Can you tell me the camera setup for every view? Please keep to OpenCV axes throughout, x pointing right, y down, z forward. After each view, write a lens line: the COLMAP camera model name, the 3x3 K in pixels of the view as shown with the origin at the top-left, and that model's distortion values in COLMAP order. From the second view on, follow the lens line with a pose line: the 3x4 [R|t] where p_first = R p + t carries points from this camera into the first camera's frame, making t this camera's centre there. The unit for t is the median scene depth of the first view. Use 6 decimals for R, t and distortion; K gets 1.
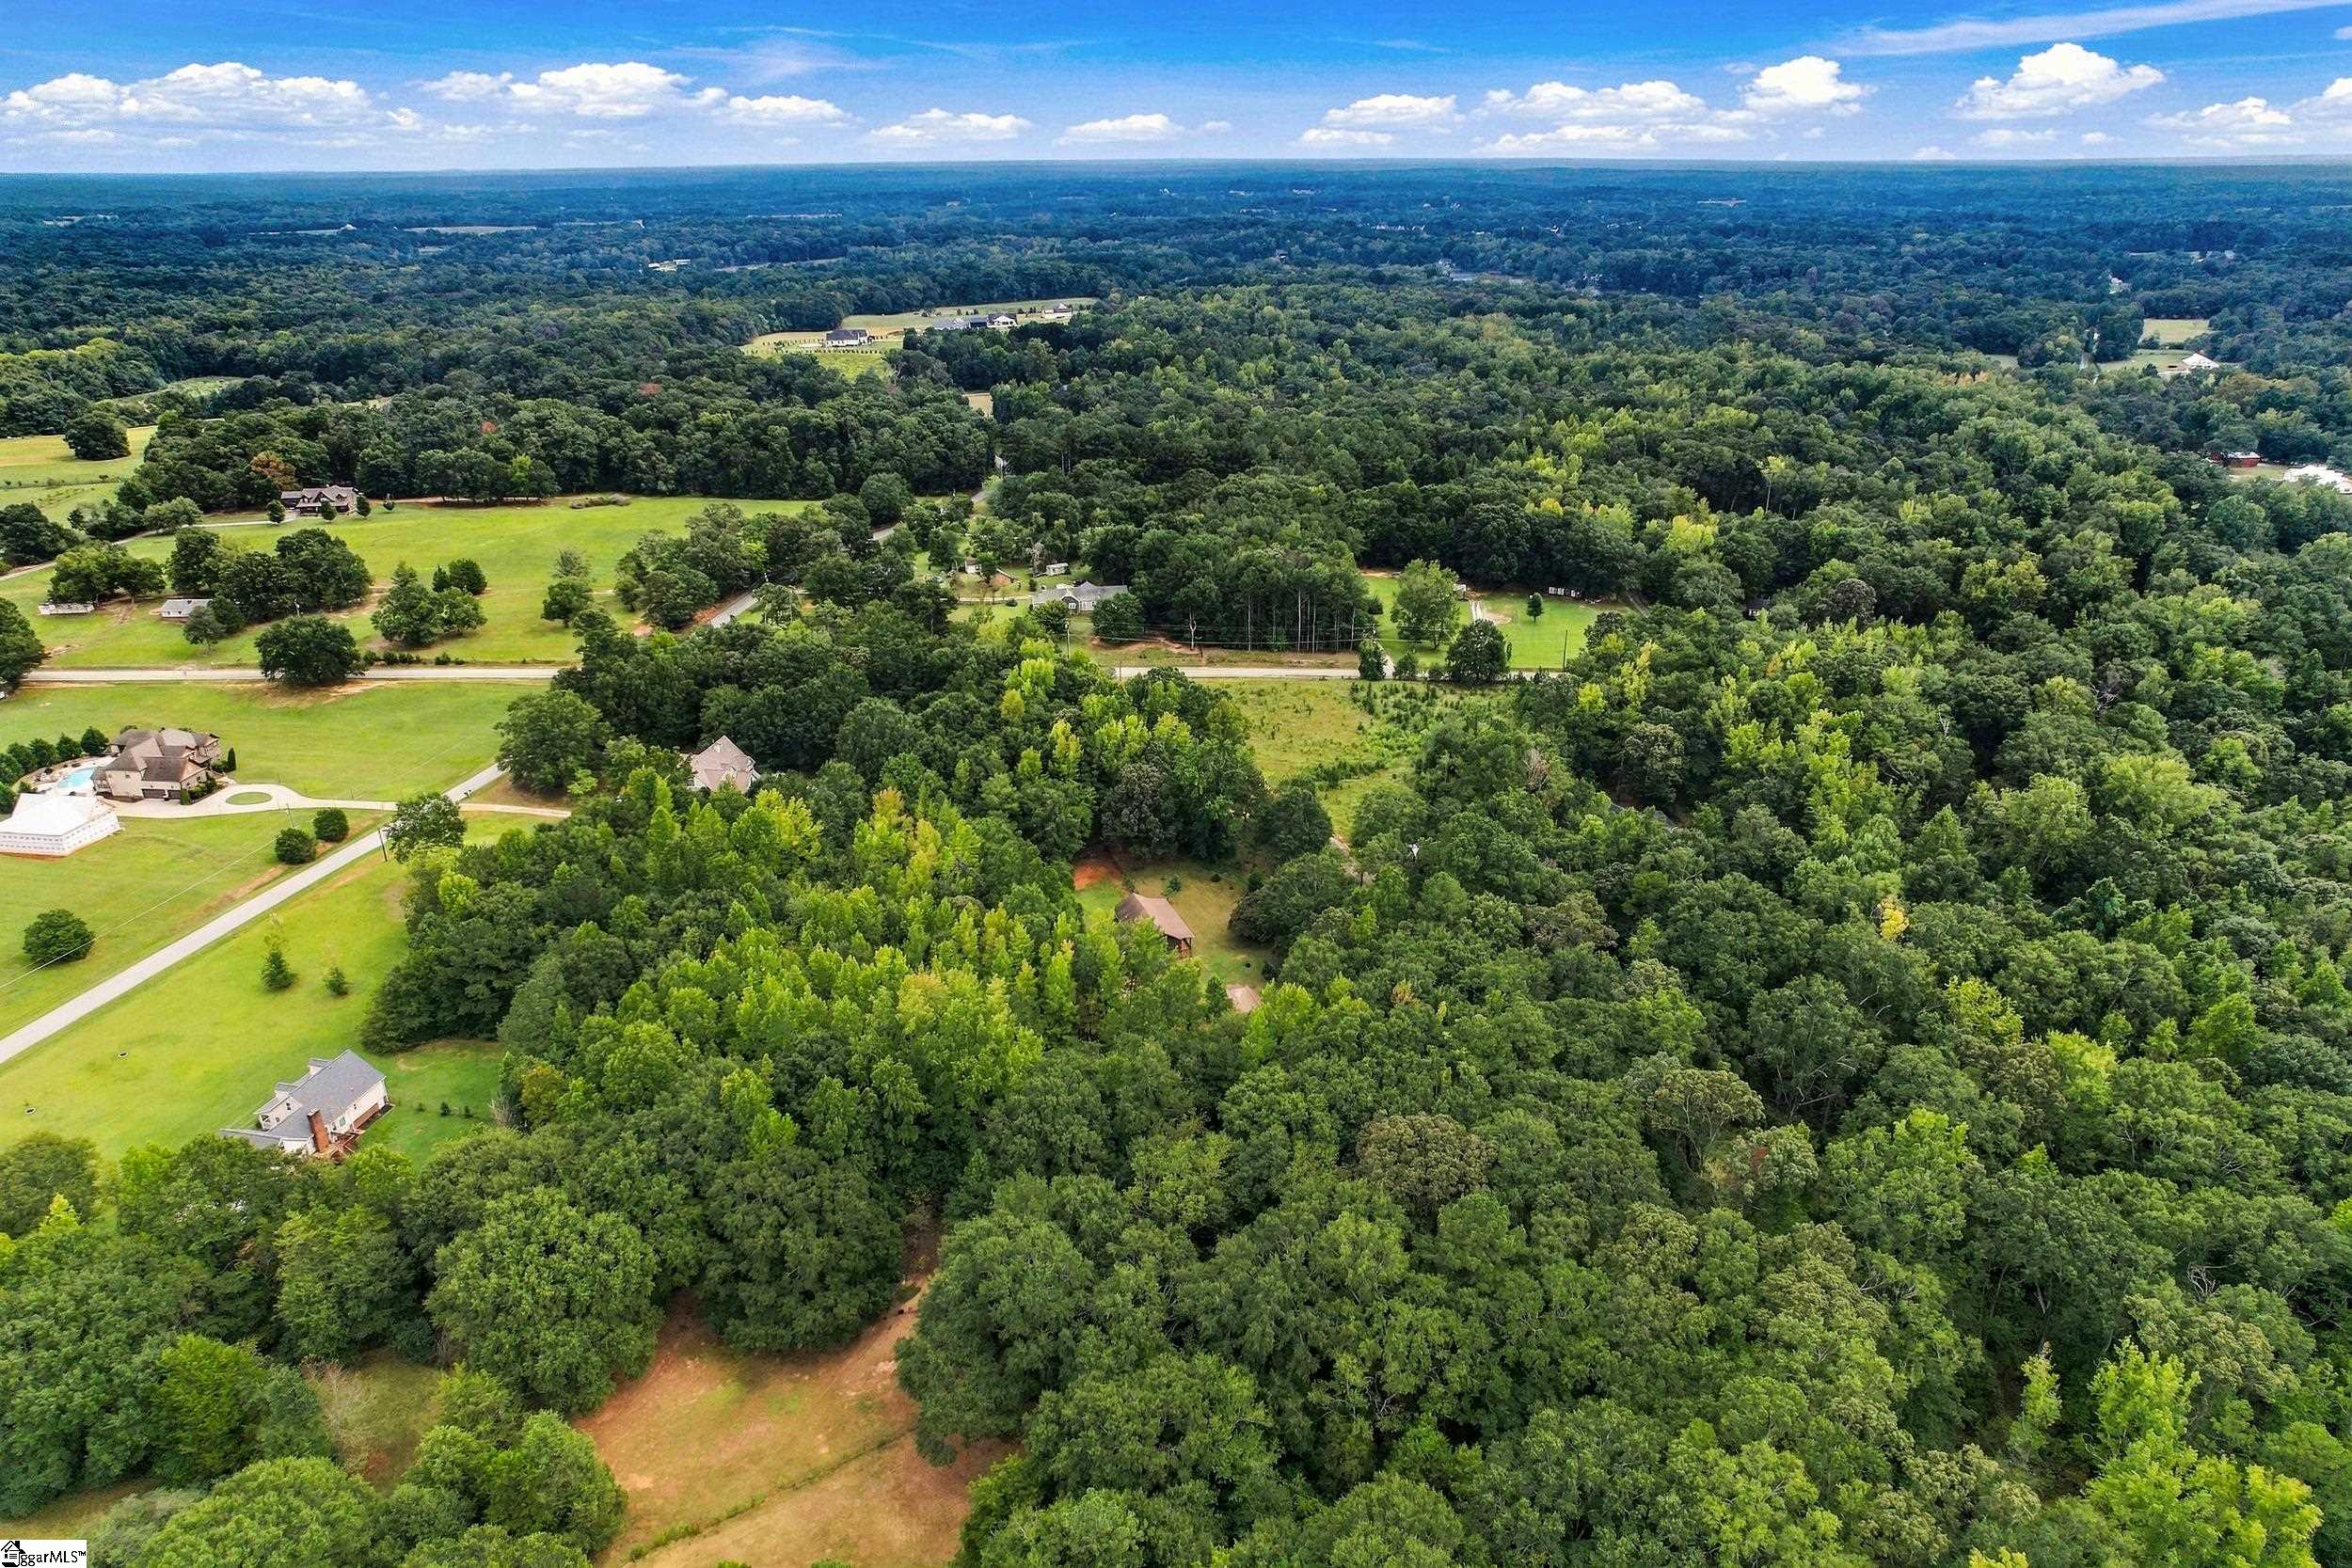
lens RADIAL K [[1551.2, 0, 1176.0], [0, 1551.2, 784.0], [0, 0, 1]] dist [-0.083921, 0.071599]
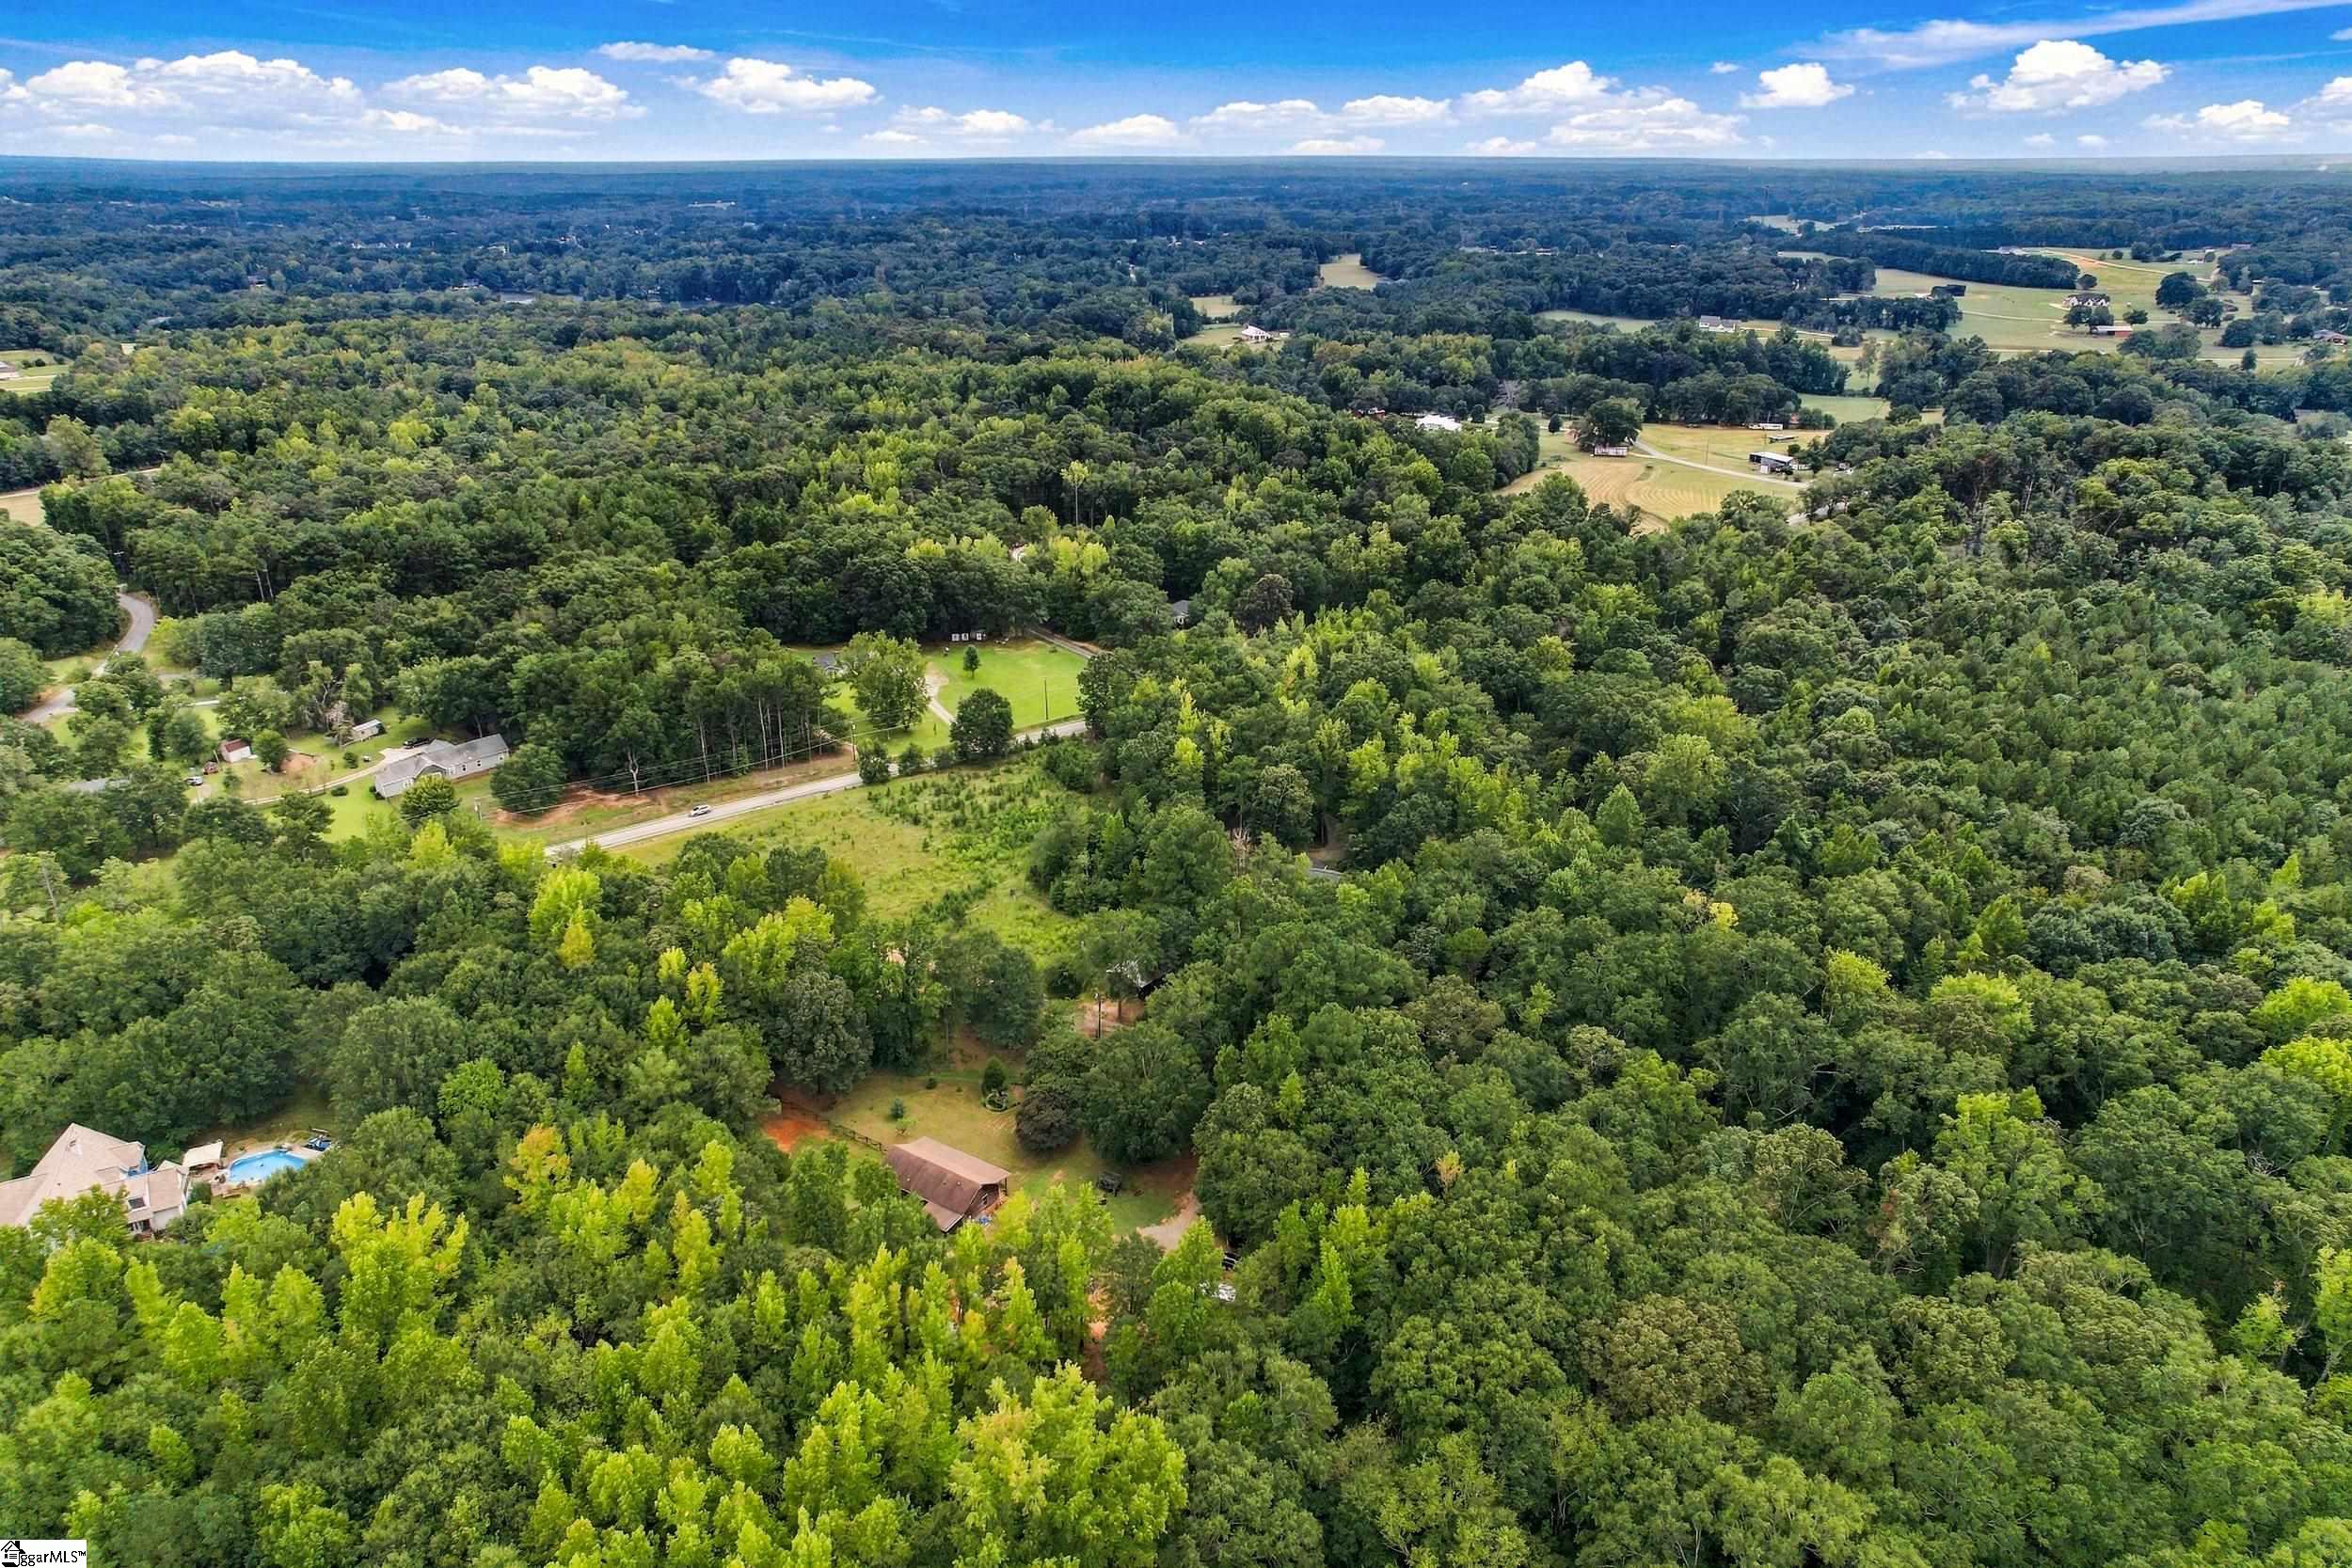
lens RADIAL K [[1518.6, 0, 1176.0], [0, 1518.6, 784.0], [0, 0, 1]] dist [0.035280, -0.000421]
pose [[0.803734, -0.233713, 0.547166, -0.206944], [0.234088, 0.969669, 0.070325, -0.087385], [-0.547005, 0.071562, 0.834065, 0.197653]]
